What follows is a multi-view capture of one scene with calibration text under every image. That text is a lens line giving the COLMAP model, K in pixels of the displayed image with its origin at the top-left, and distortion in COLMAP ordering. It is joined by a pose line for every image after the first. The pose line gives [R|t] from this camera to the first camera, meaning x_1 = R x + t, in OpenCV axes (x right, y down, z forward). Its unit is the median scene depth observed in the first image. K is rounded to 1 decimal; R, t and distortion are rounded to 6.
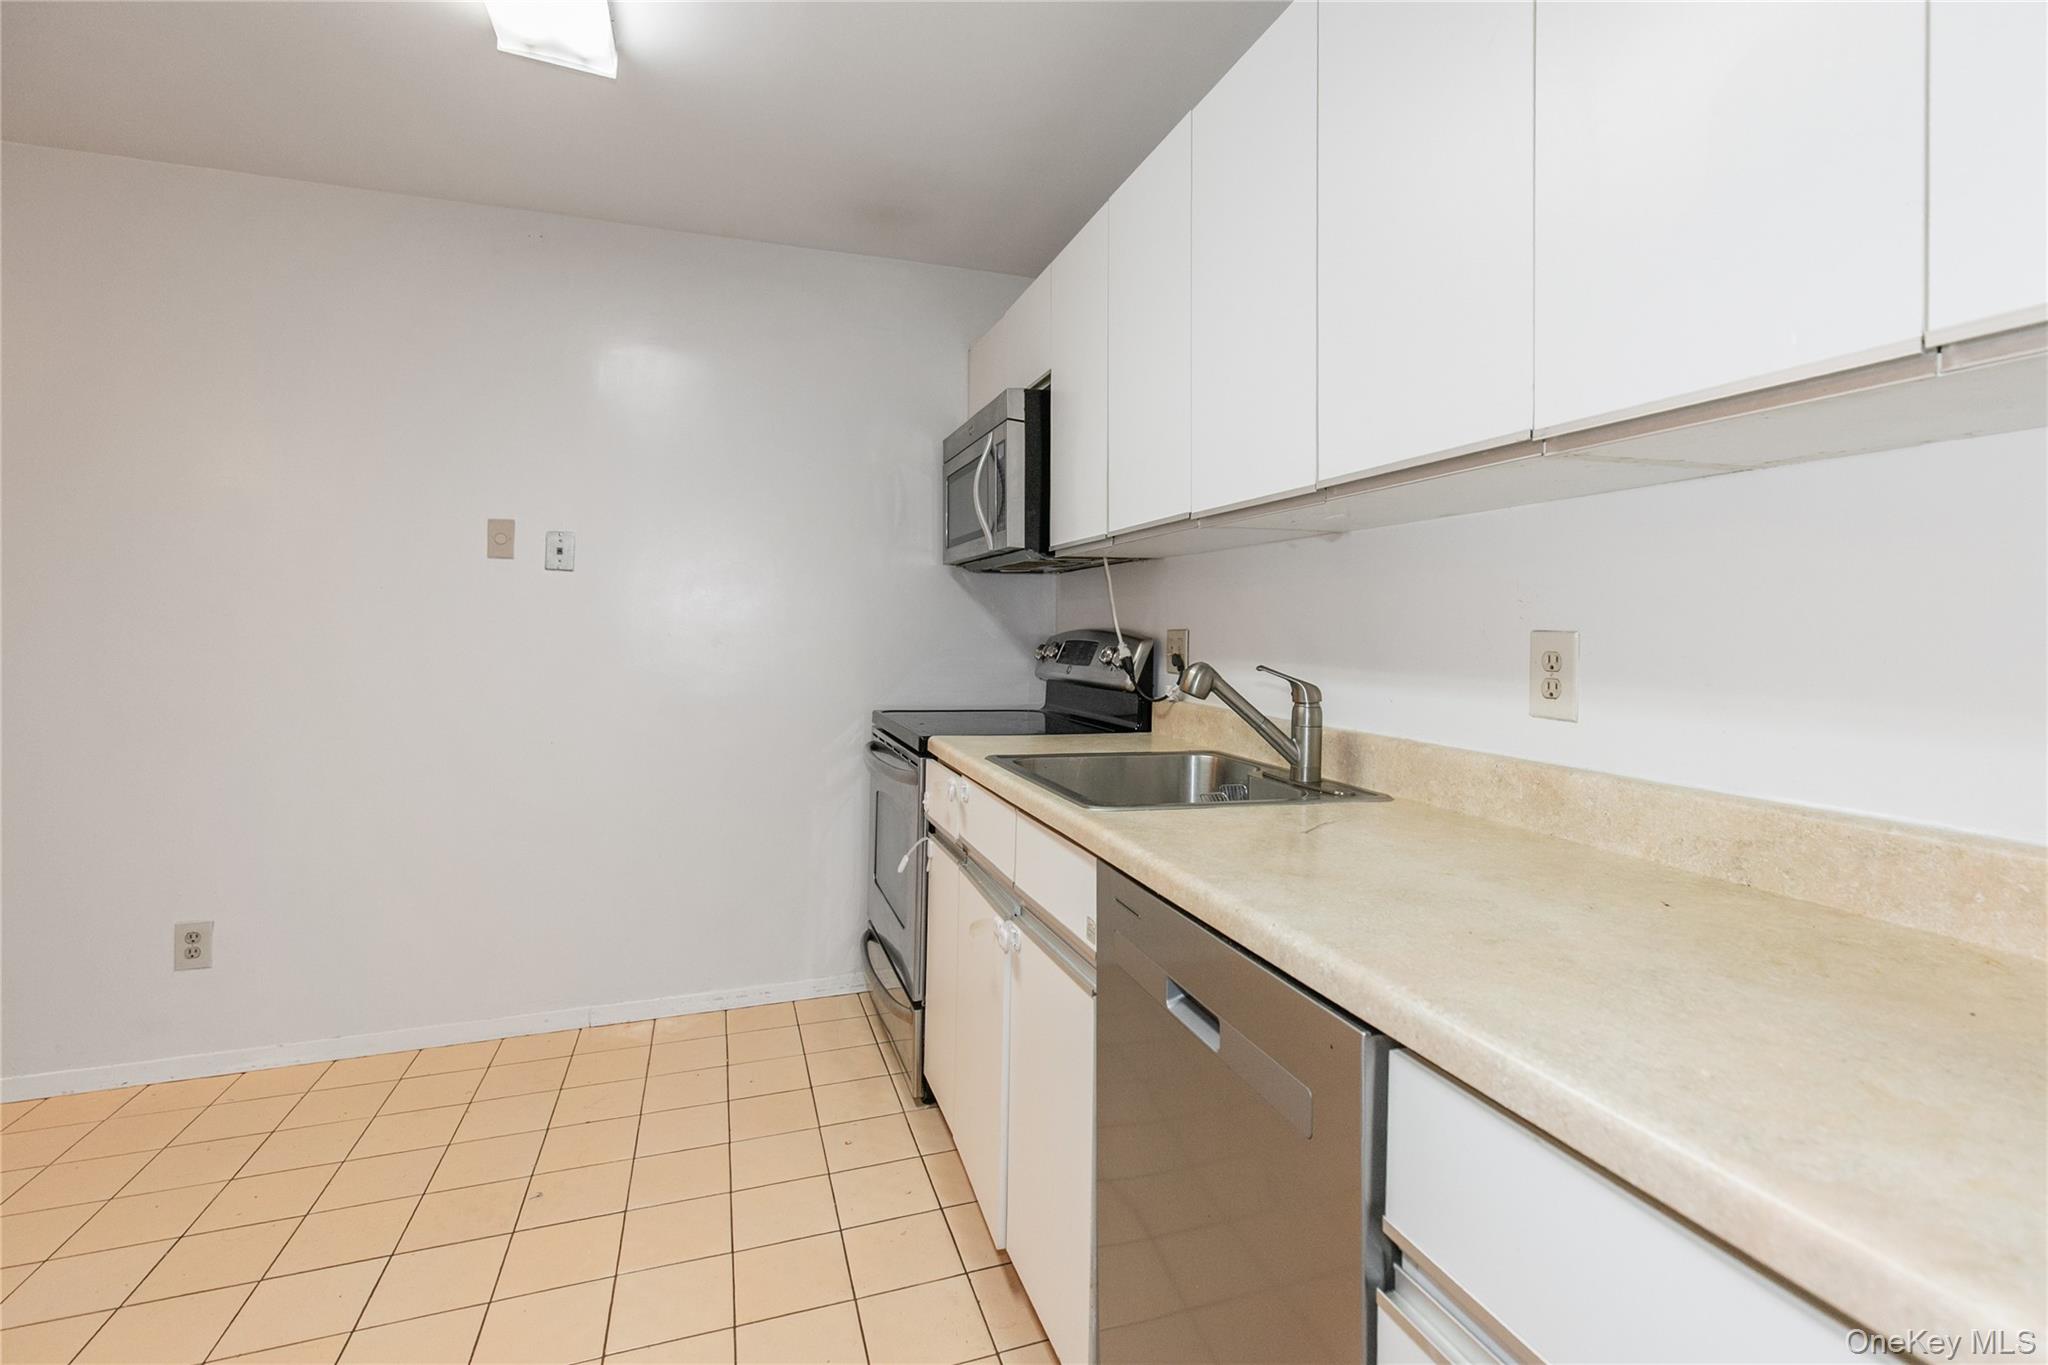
lens RADIAL K [[947.1, 0, 1035.5], [0, 947.1, 636.3], [0, 0, 1]] dist [0.000681, 0.000011]
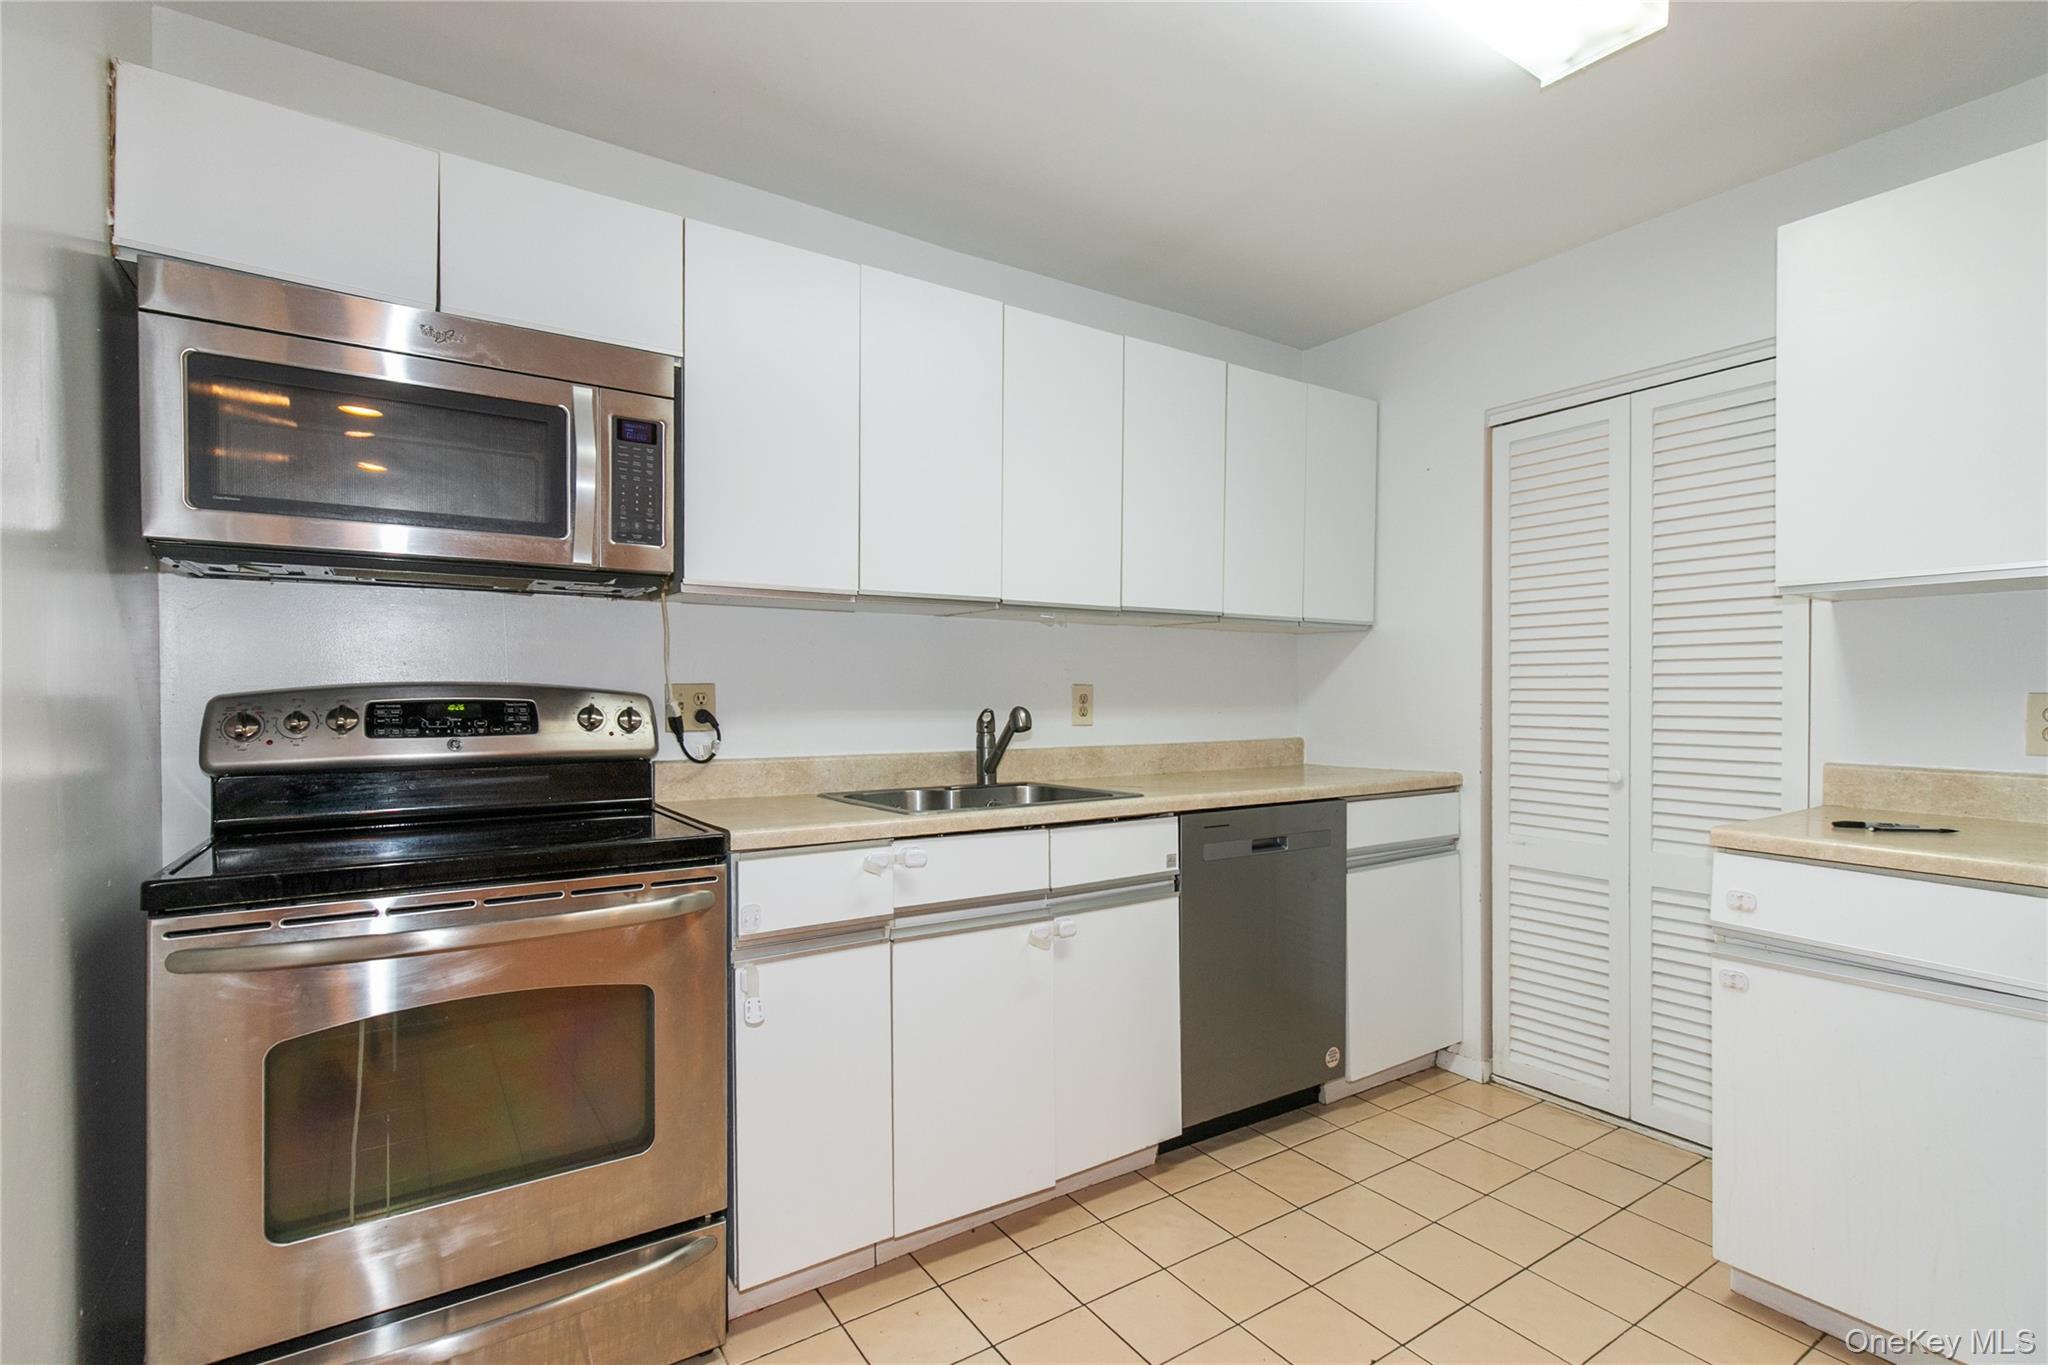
lens RADIAL K [[941.1, 0, 1032.7], [0, 941.1, 687.5], [0, 0, 1]] dist [0.001967, 0.000289]
pose [[-0.259333, -0.003927, 0.965780, -0.838253], [0.004578, 0.999975, 0.005296, -0.005567], [-0.965777, 0.005795, -0.259308, 0.937265]]
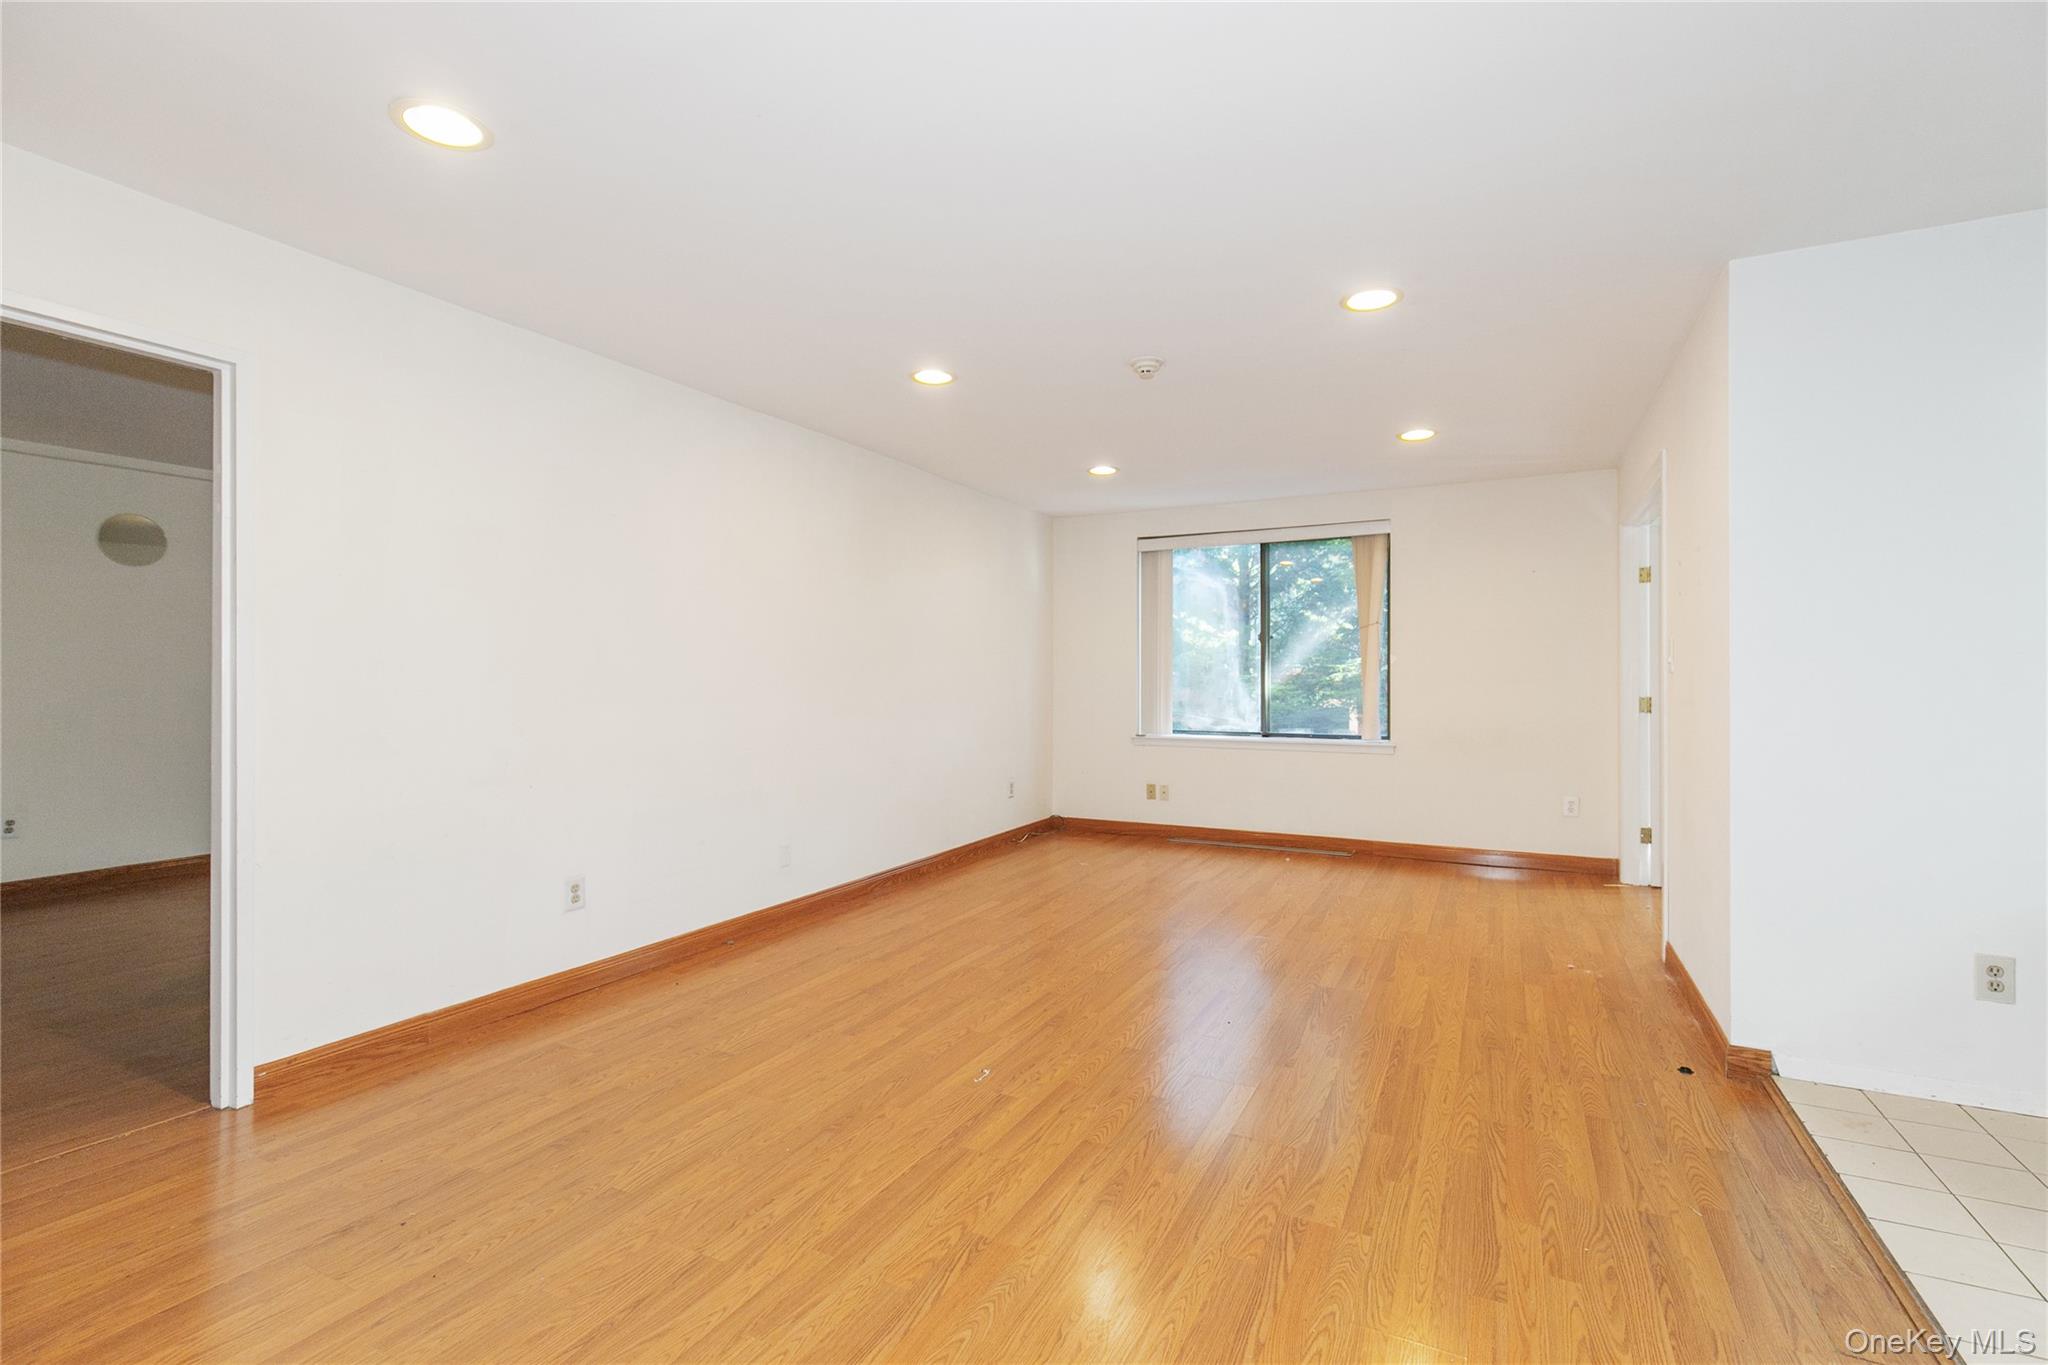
lens RADIAL K [[920.4, 0, 1024.0], [0, 920.4, 682.5], [0, 0, 1]] dist [0.000327, -0.000213]
pose [[0.690044, -0.000514, -0.723767, -0.930072], [-0.004170, 0.999980, -0.004686, 0.016075], [0.723755, 0.006252, 0.690029, -0.463904]]
